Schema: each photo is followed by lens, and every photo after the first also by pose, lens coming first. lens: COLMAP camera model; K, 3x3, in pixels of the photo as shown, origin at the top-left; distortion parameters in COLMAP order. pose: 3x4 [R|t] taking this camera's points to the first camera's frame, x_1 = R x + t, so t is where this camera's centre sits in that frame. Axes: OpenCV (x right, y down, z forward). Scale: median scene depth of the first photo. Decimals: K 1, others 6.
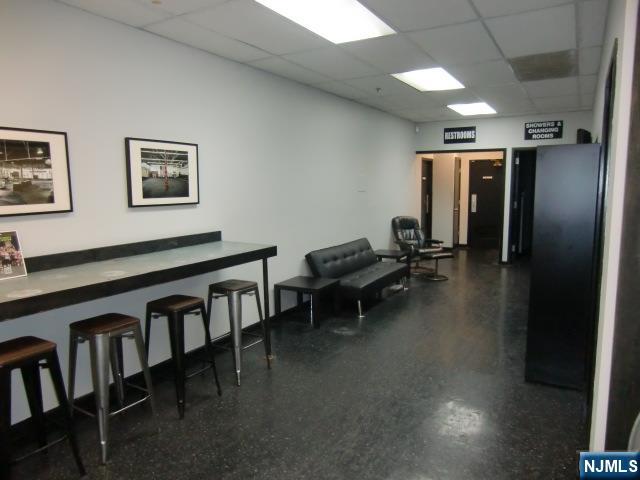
lens RADIAL K [[452.0, 0, 315.0], [0, 452.0, 238.7], [0, 0, 1]] dist [-0.062318, 0.039543]
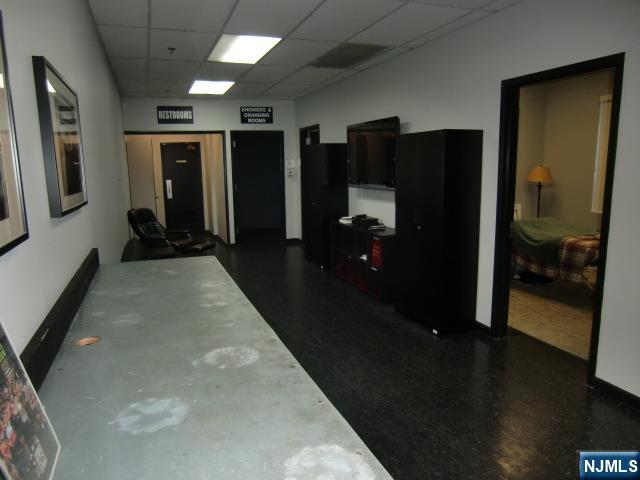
lens RADIAL K [[452.0, 0, 316.1], [0, 452.0, 238.7], [0, 0, 1]] dist [-0.062318, 0.039543]
pose [[0.640929, -0.132379, 0.756099, -0.222860], [0.109925, 0.990693, 0.080271, -0.021135], [-0.759688, 0.031667, 0.649516, 0.192475]]
